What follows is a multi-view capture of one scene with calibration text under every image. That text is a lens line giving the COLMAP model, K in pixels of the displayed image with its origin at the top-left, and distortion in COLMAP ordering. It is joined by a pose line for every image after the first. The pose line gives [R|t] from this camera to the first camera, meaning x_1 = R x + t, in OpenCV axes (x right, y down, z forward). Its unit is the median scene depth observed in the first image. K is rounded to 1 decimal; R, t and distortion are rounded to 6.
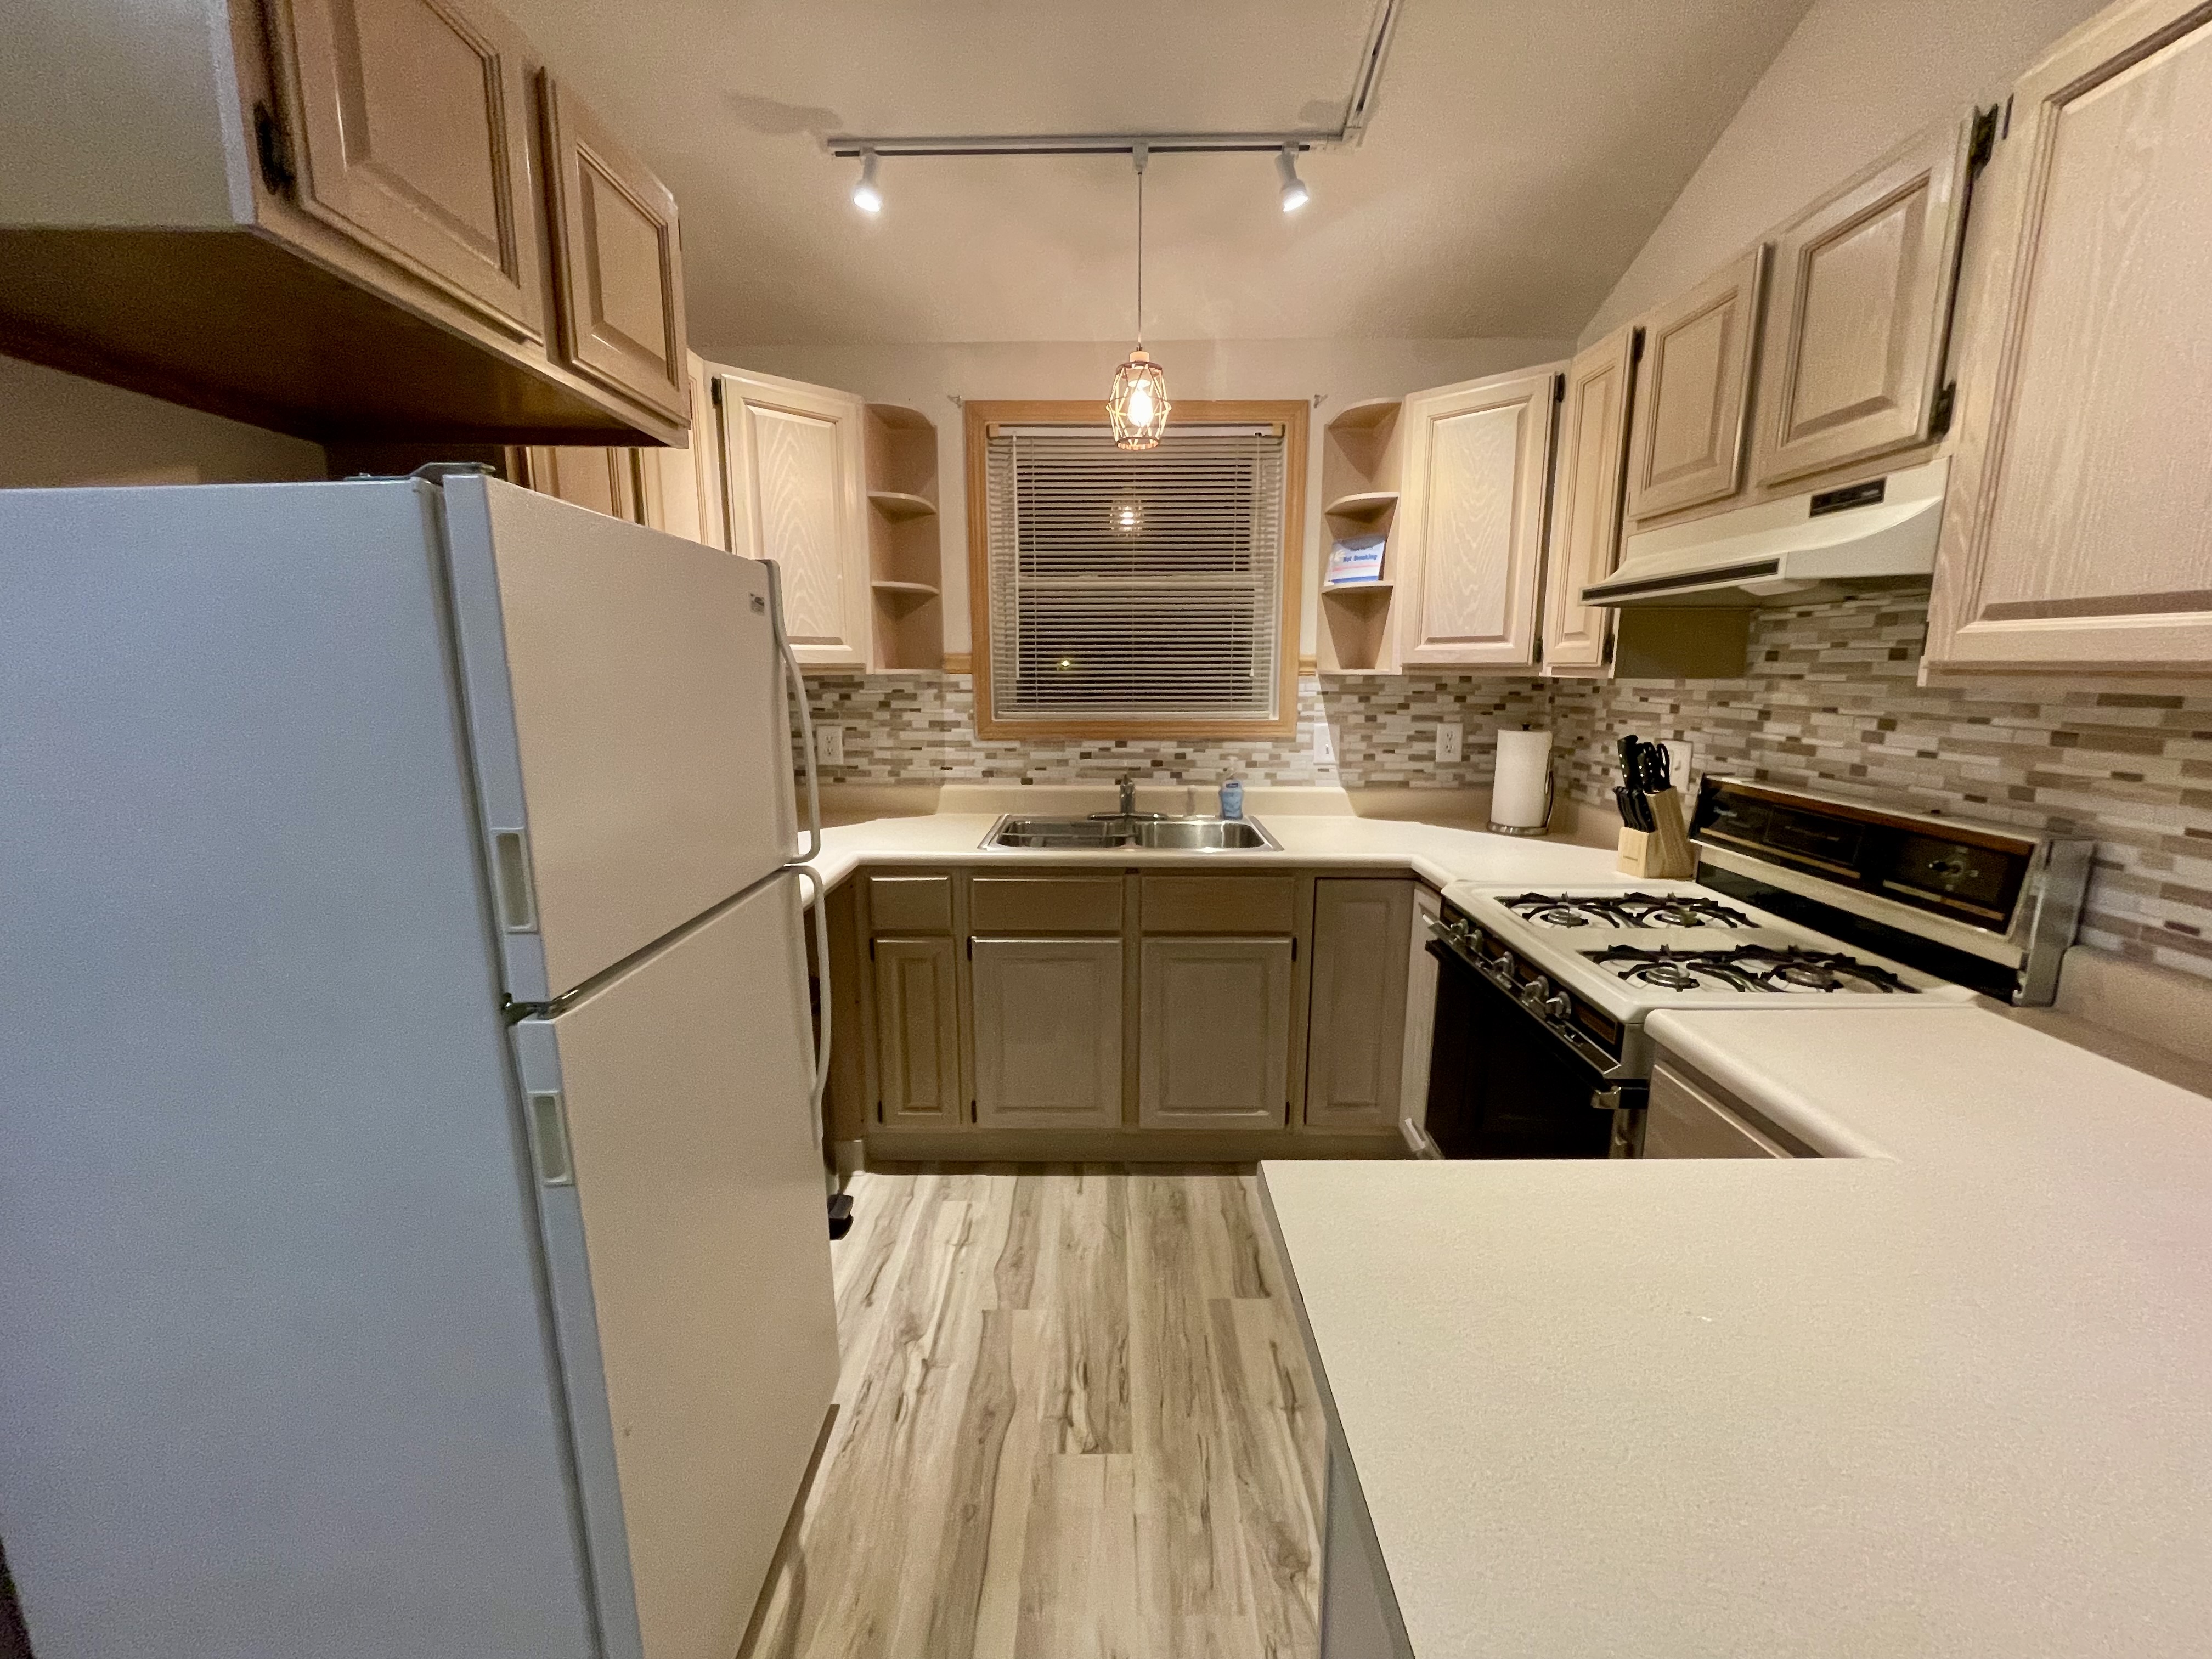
lens RADIAL K [[880.7, 0, 1095.2], [0, 880.7, 821.9], [0, 0, 1]] dist [0.000698, -0.004645]
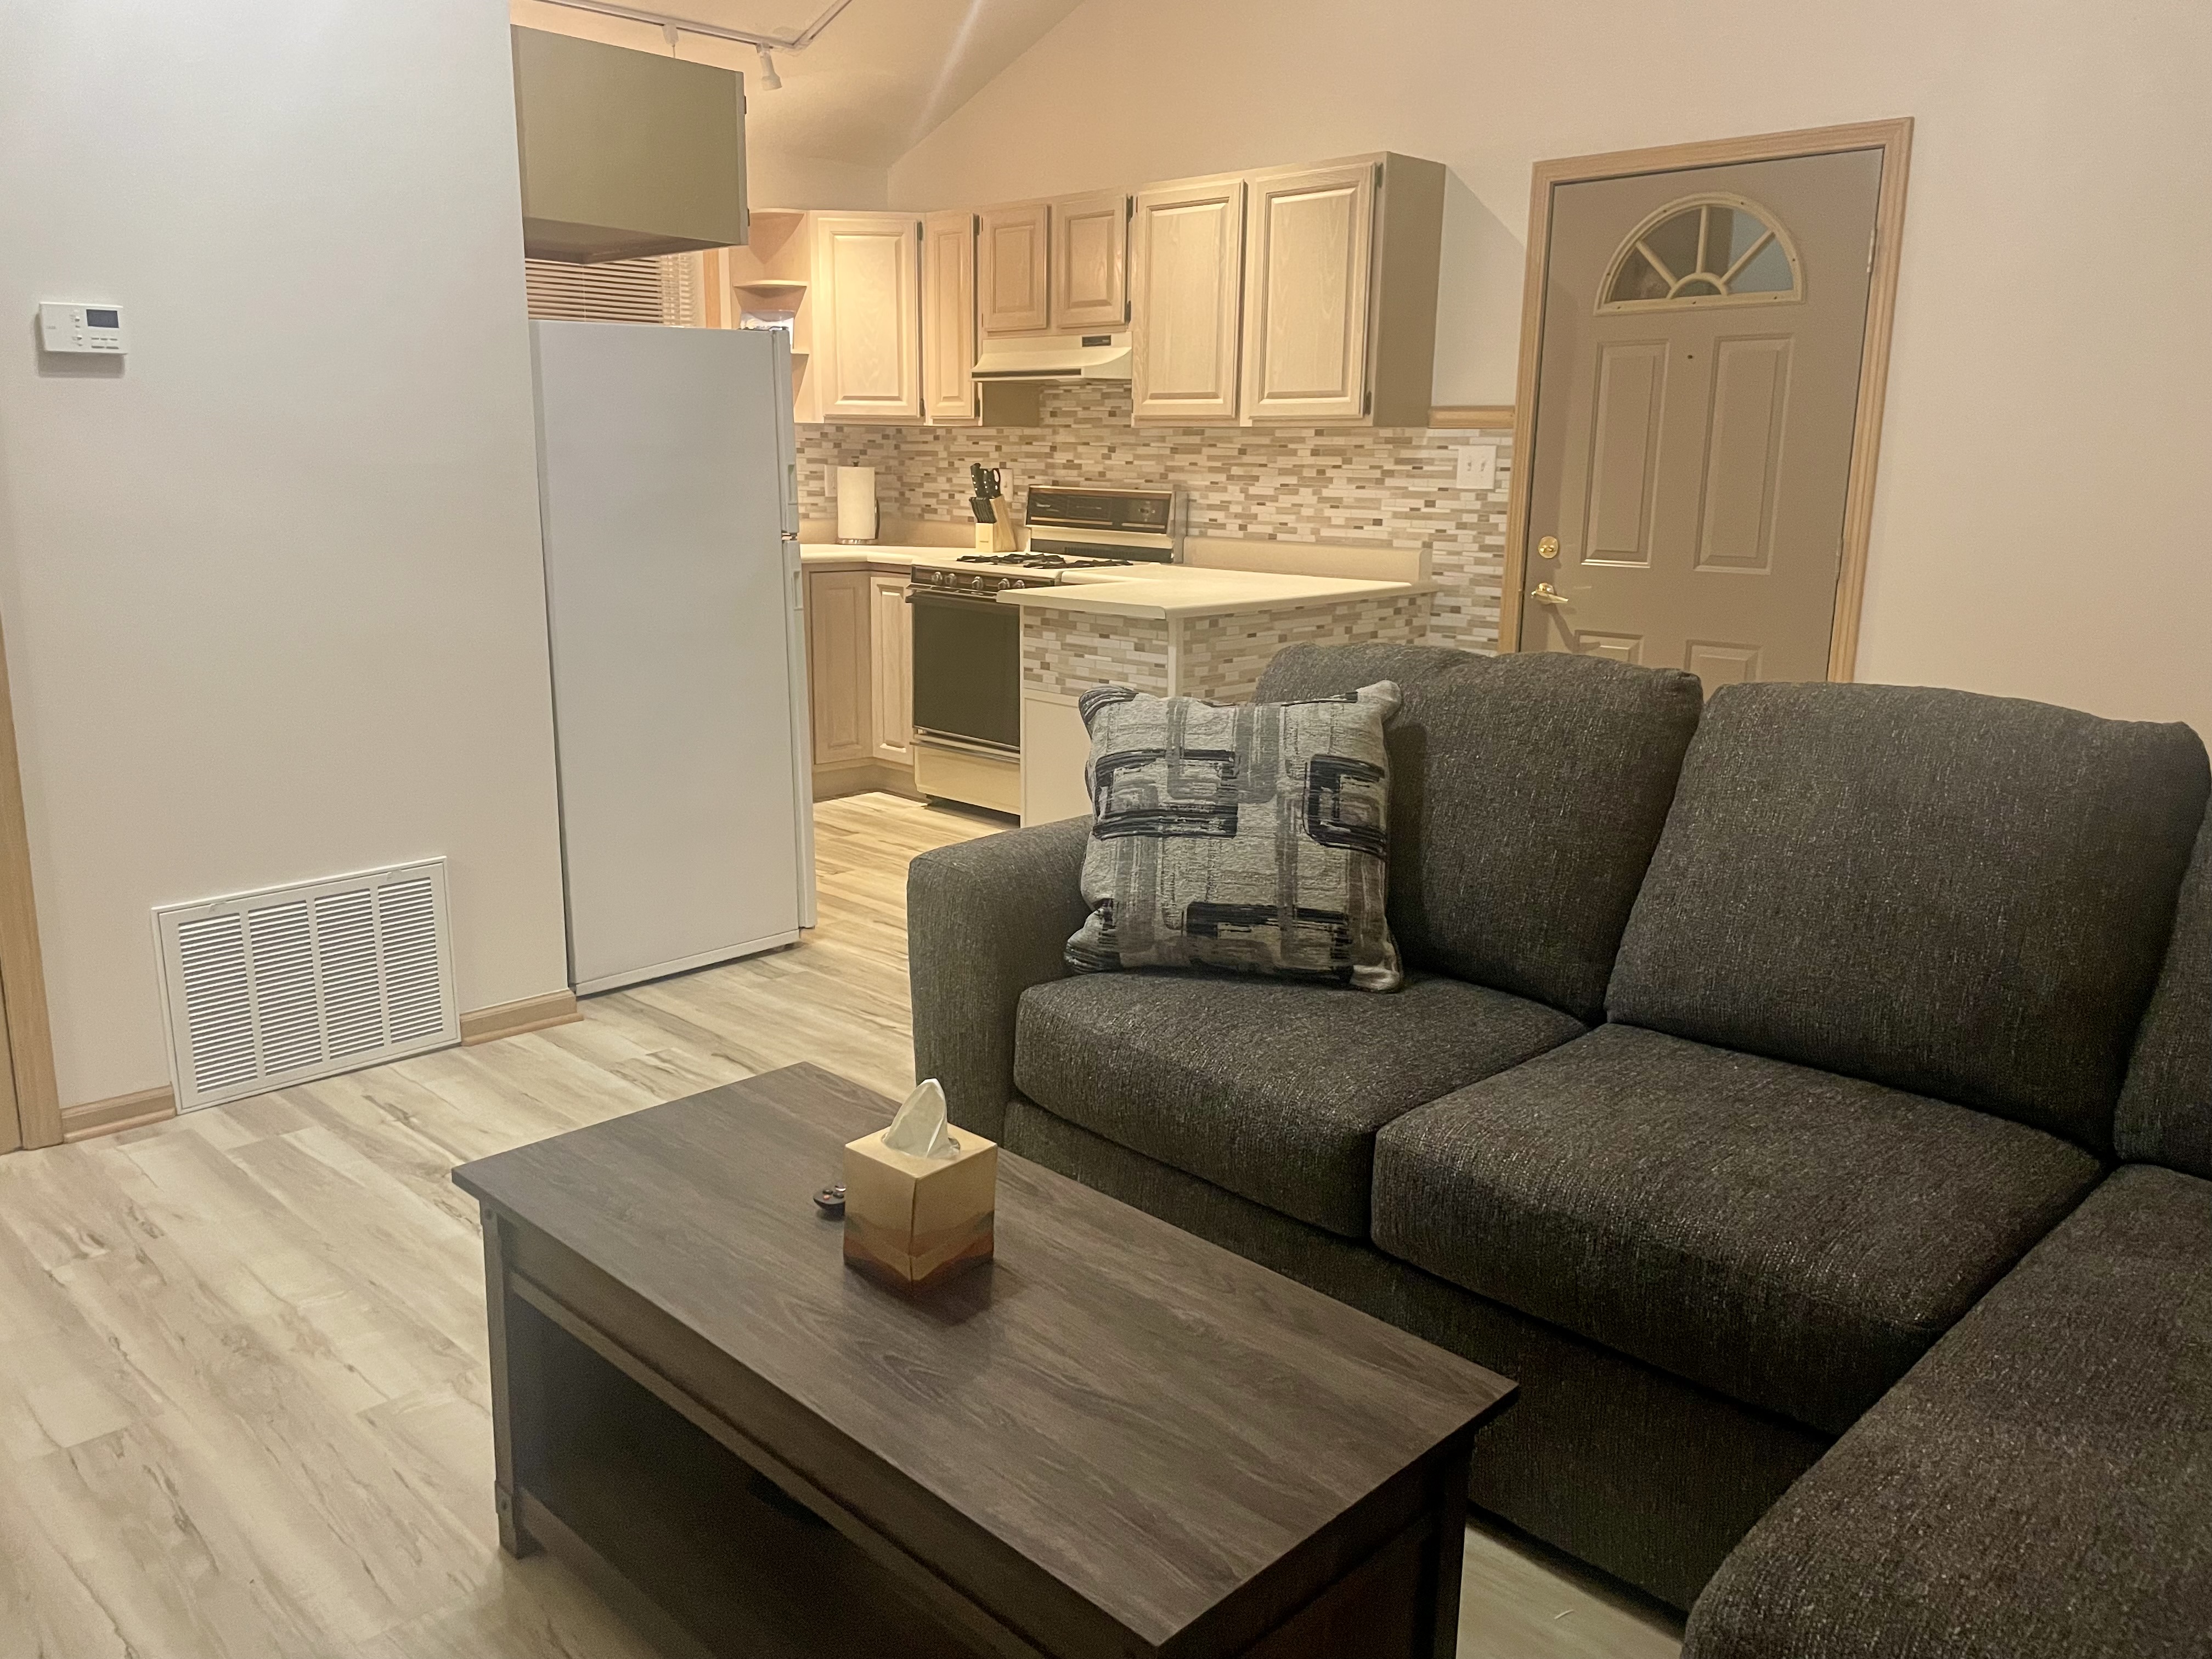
lens RADIAL K [[1695.2, 0, 1106.0], [0, 1695.2, 829.5], [0, 0, 1]] dist [0.007861, 0.000147]
pose [[0.688344, -0.146382, 0.710461, -1.703301], [0.109730, 0.989169, 0.097492, 0.315881], [-0.717037, 0.010851, 0.696950, -1.440278]]
